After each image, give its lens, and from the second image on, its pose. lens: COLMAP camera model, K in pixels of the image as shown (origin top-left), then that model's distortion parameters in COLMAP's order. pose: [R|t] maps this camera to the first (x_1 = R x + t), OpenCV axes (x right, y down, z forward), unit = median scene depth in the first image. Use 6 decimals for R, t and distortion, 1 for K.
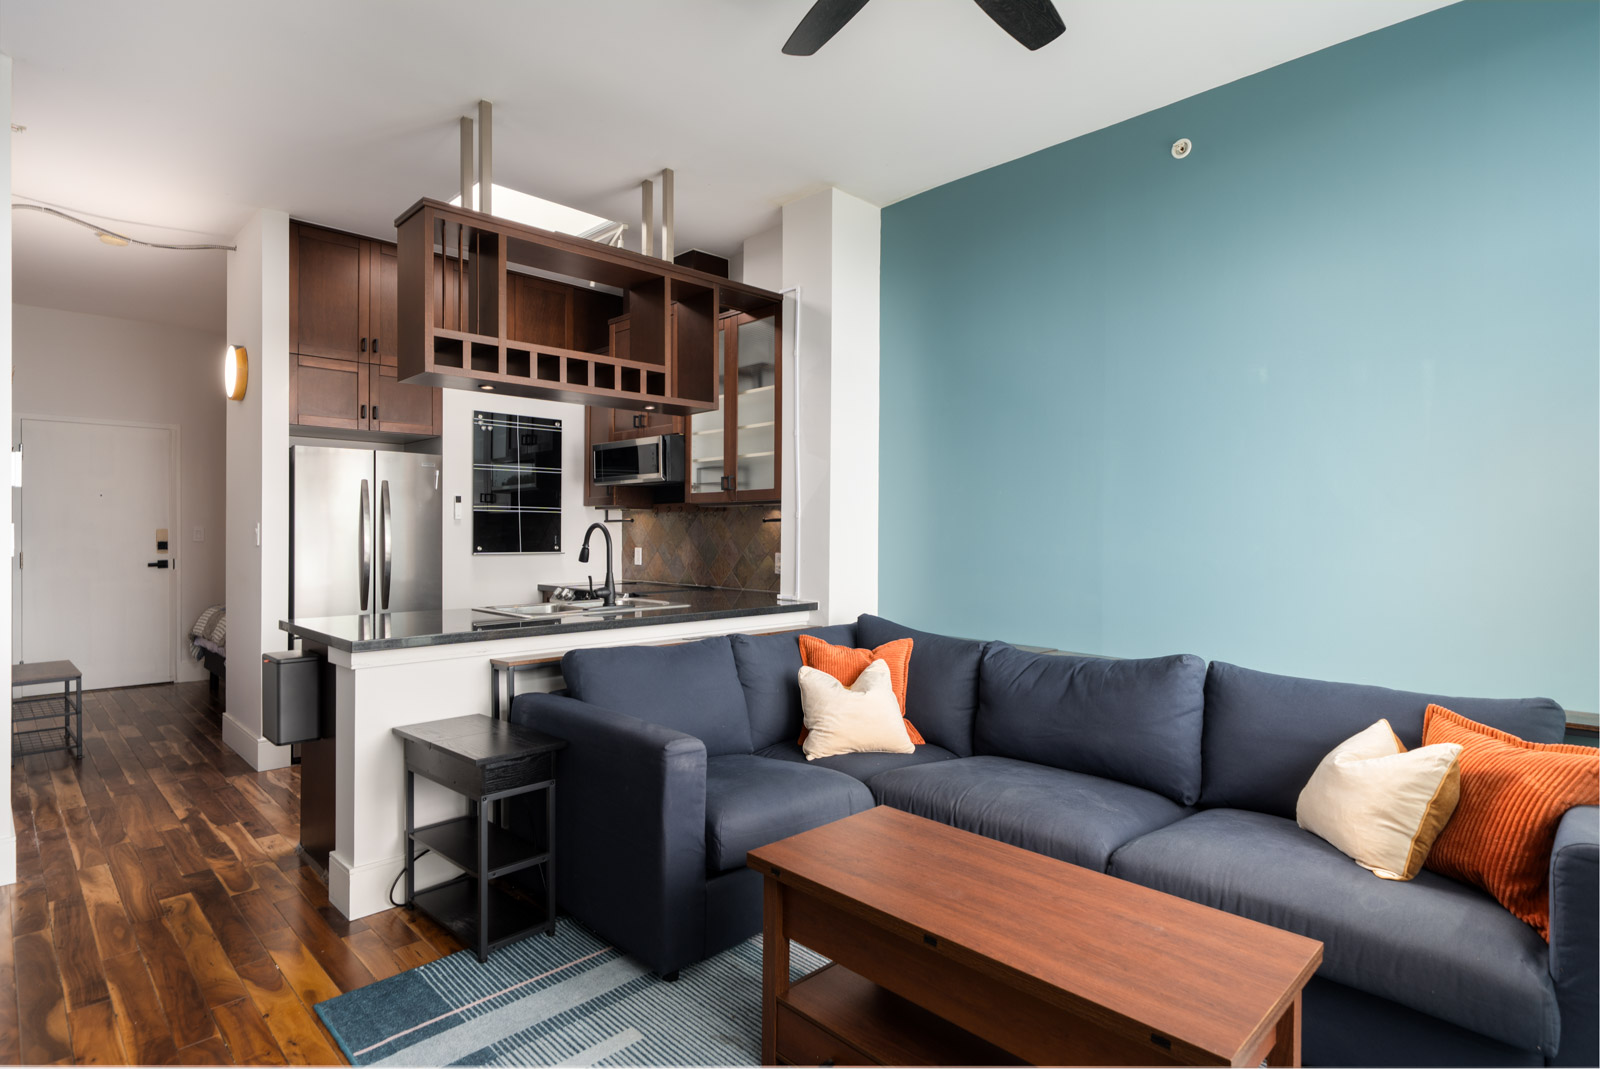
lens RADIAL K [[828.6, 0, 800.0], [0, 828.6, 534.5], [0, 0, 1]] dist [0.003987, 0.000712]
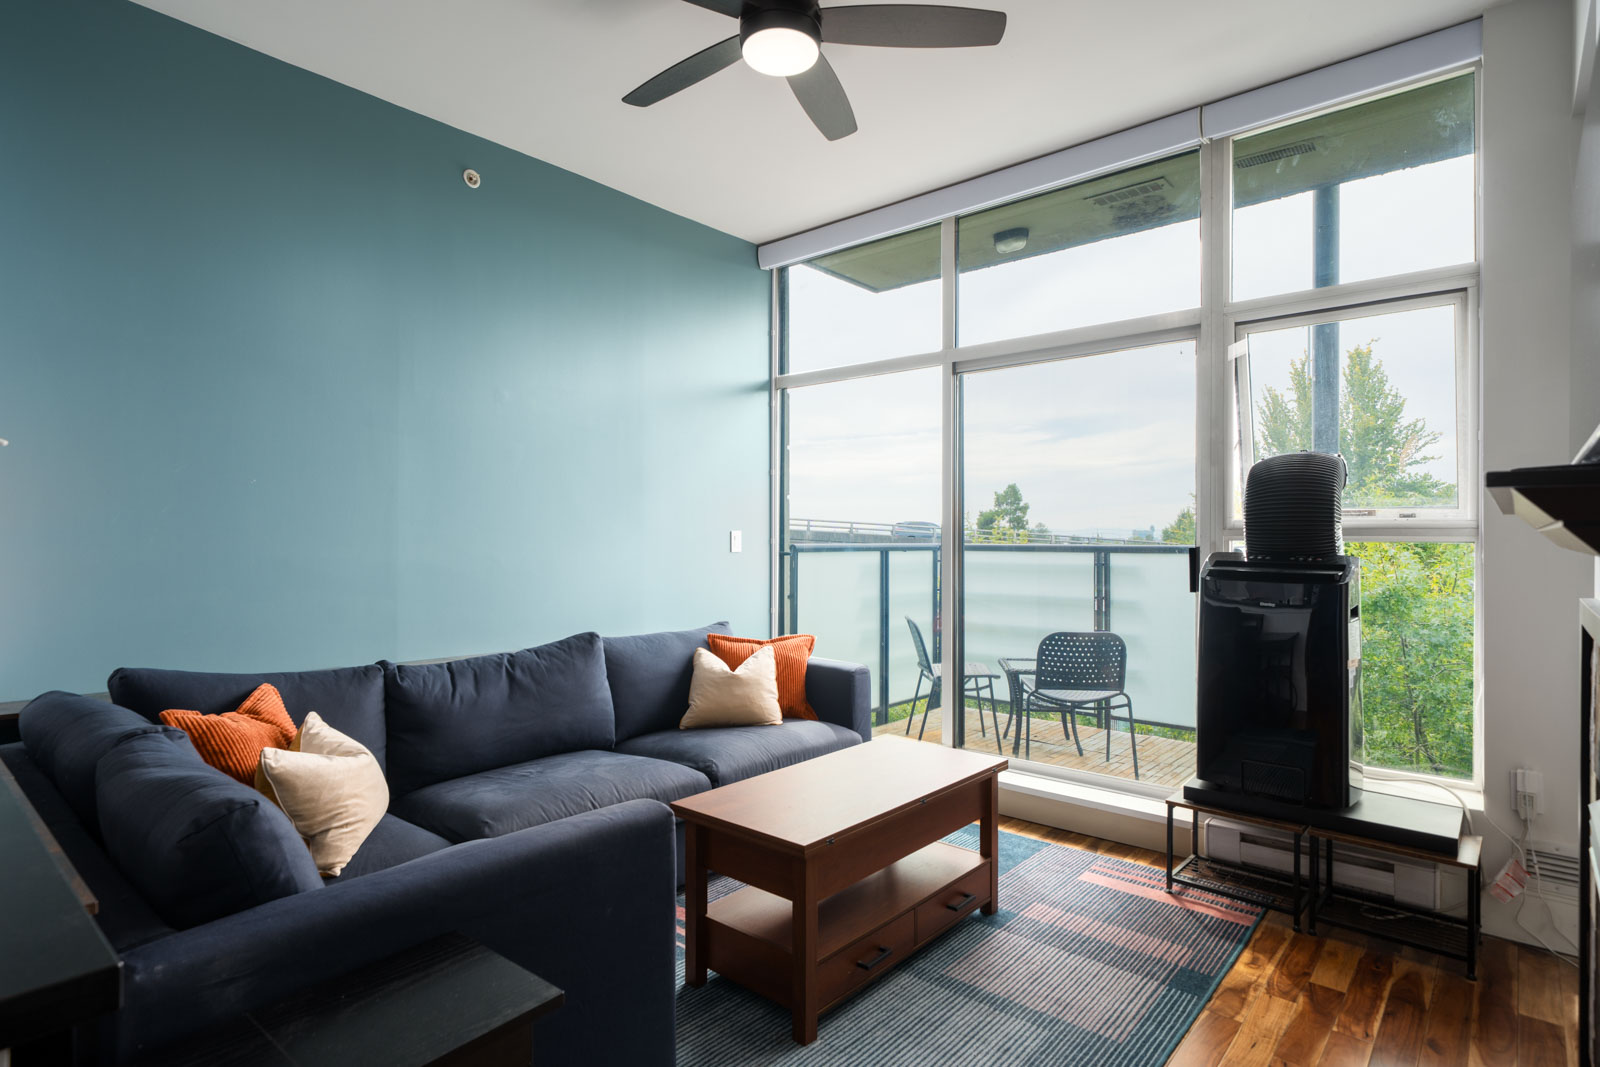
lens RADIAL K [[828.6, 0, 800.0], [0, 828.6, 533.5], [0, 0, 1]] dist [0.003987, 0.000712]
pose [[-0.082793, -0.000653, 0.996567, -0.465888], [-0.000011, 1.000000, 0.000654, -0.001519], [-0.996567, 0.000043, -0.082793, 0.467357]]
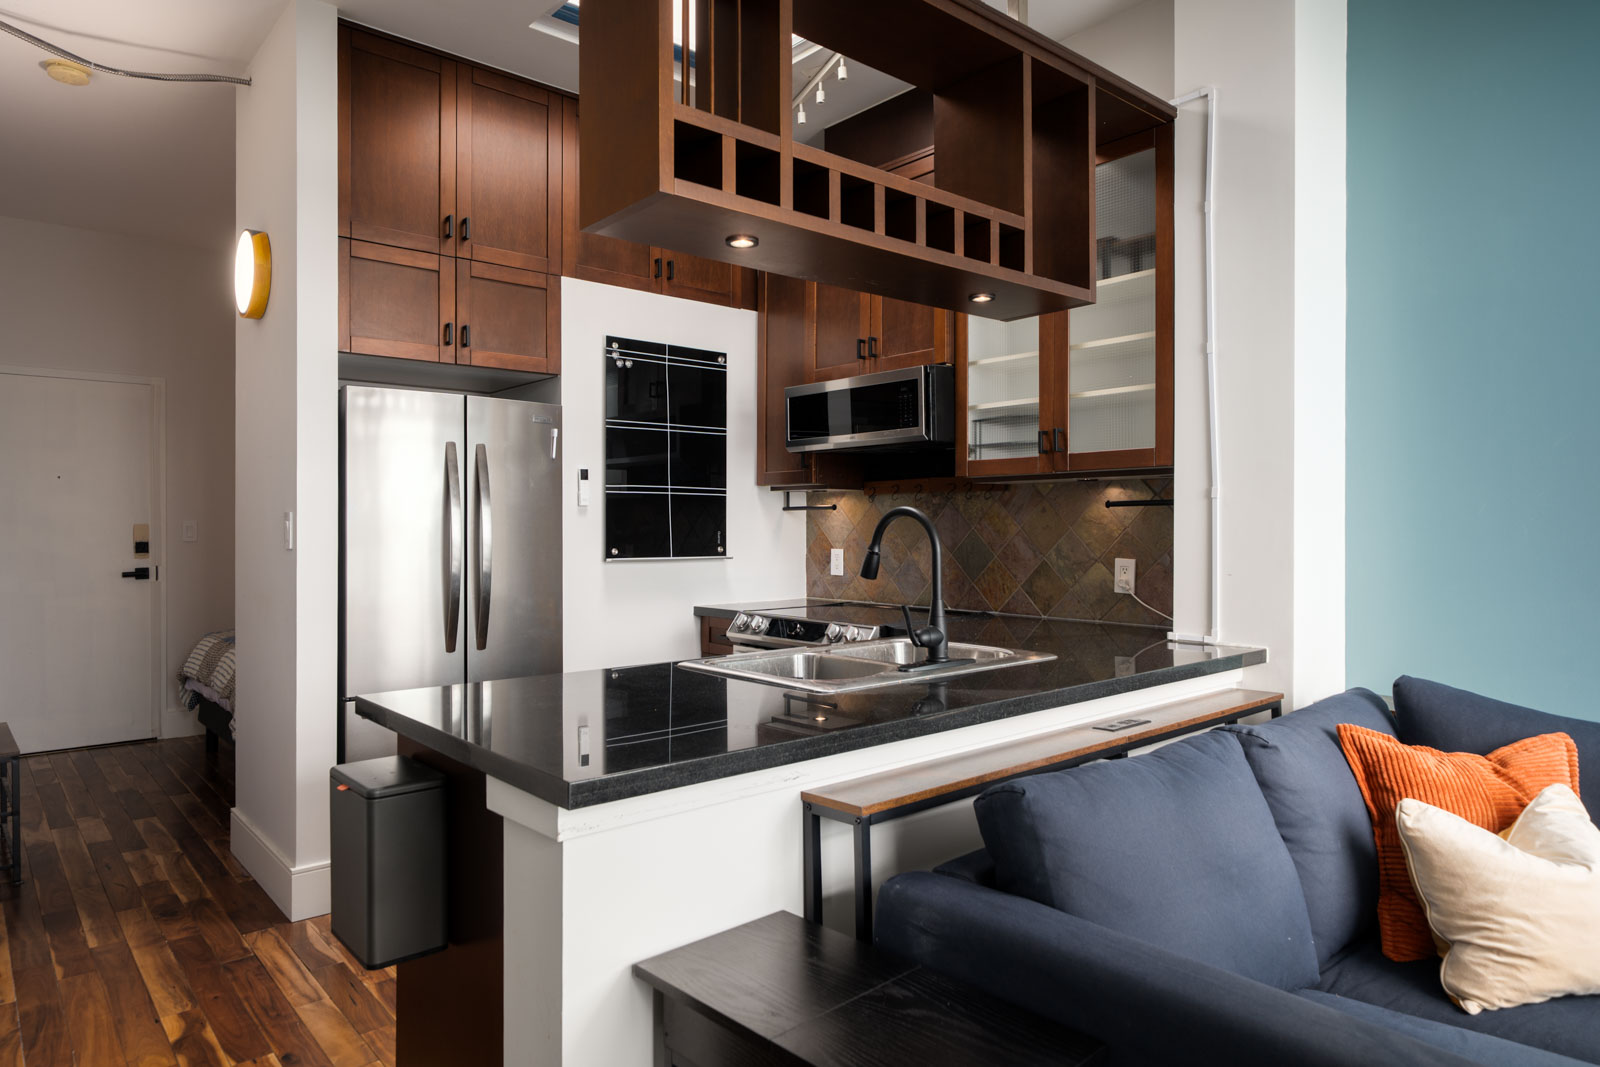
lens RADIAL K [[971.5, 0, 797.6], [0, 971.5, 526.1], [0, 0, 1]] dist [0.004115, -0.000210]
pose [[0.998055, -0.004034, -0.062208, -0.223878], [0.003848, 0.999988, -0.003108, 0.000053], [0.062220, 0.002862, 0.998058, 0.293390]]
